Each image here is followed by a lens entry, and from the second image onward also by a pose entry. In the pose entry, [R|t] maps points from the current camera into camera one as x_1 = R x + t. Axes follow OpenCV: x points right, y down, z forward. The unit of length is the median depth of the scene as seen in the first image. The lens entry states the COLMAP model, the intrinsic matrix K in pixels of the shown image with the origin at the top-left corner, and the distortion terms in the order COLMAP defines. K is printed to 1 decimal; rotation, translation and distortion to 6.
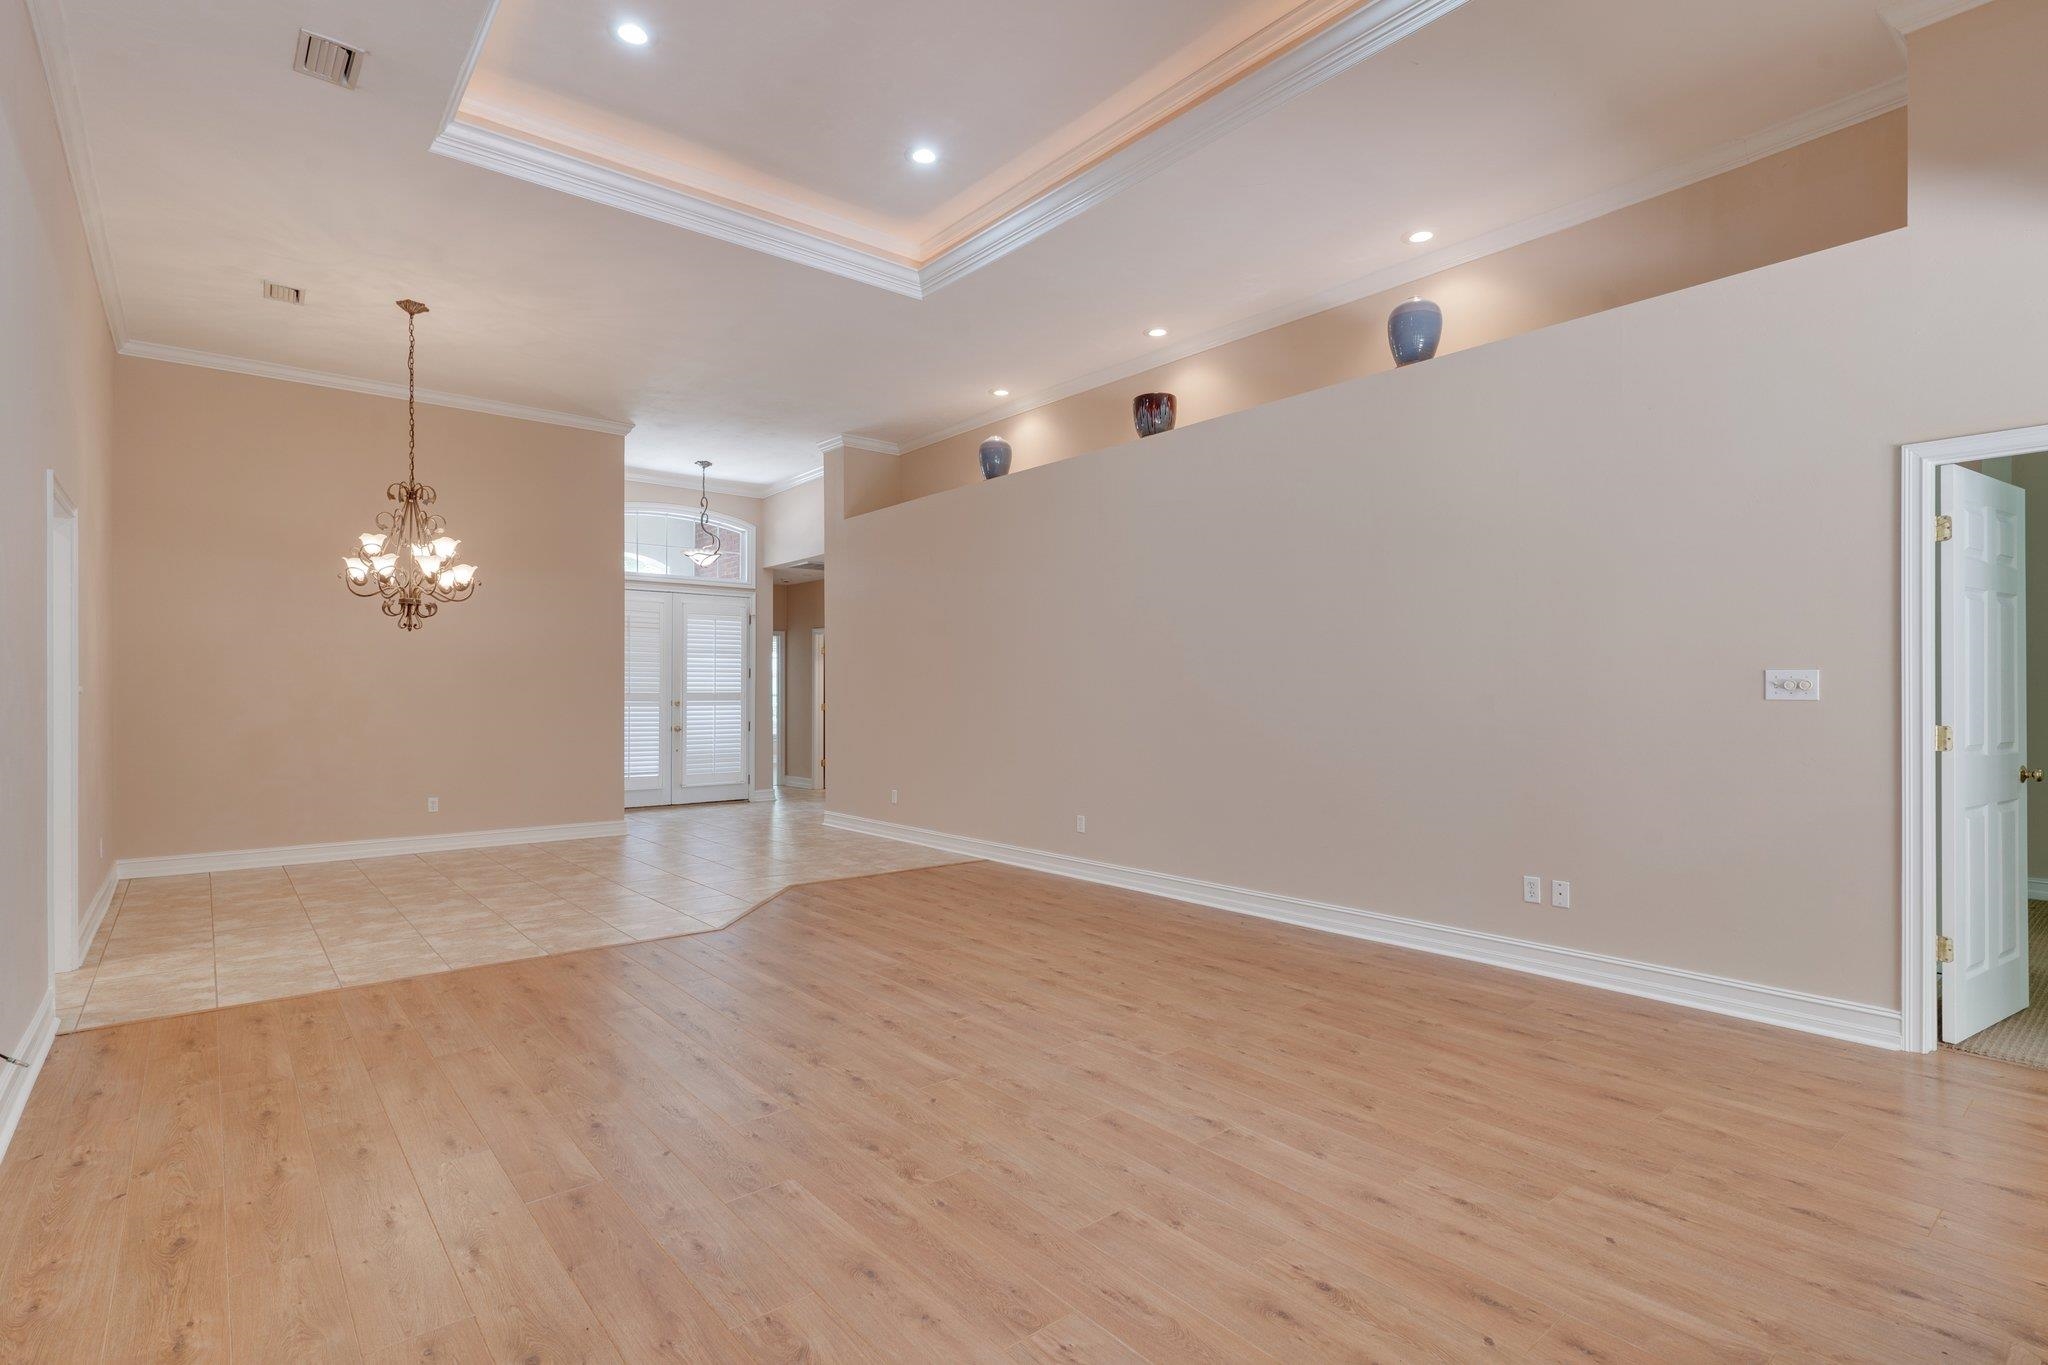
lens RADIAL K [[981.2, 0, 985.5], [0, 981.2, 687.7], [0, 0, 1]] dist [0.002626, 0.000900]
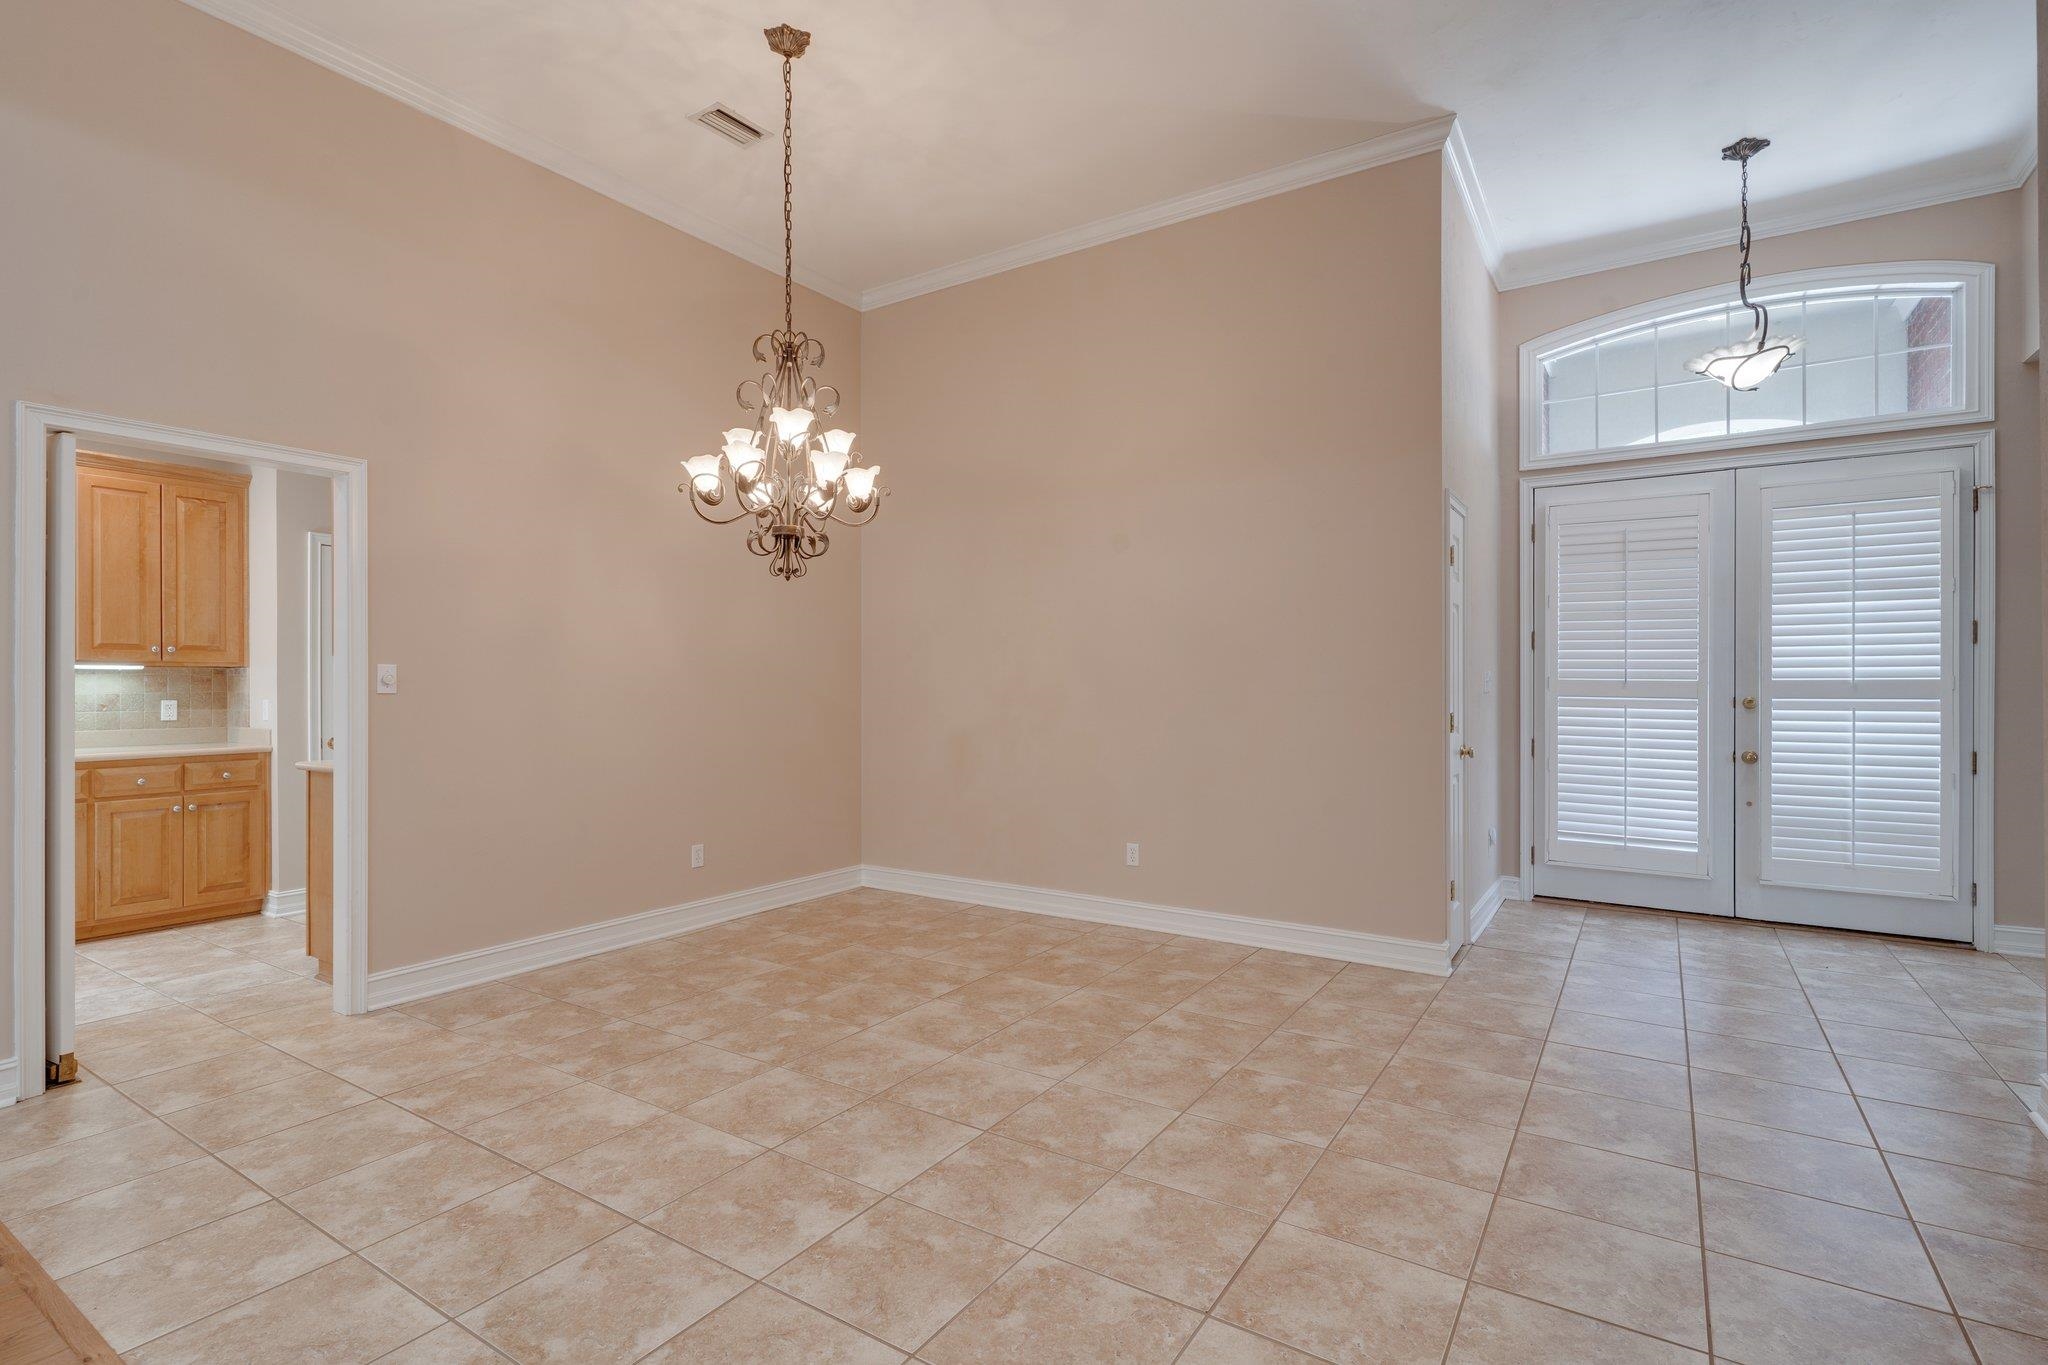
lens RADIAL K [[981.2, 0, 1009.6], [0, 981.2, 684.4], [0, 0, 1]] dist [0.002626, 0.000900]
pose [[0.316674, 0.004808, -0.948522, 0.019123], [0.004716, 0.999967, 0.006643, 0.002204], [0.948523, -0.006577, 0.316641, 0.515141]]
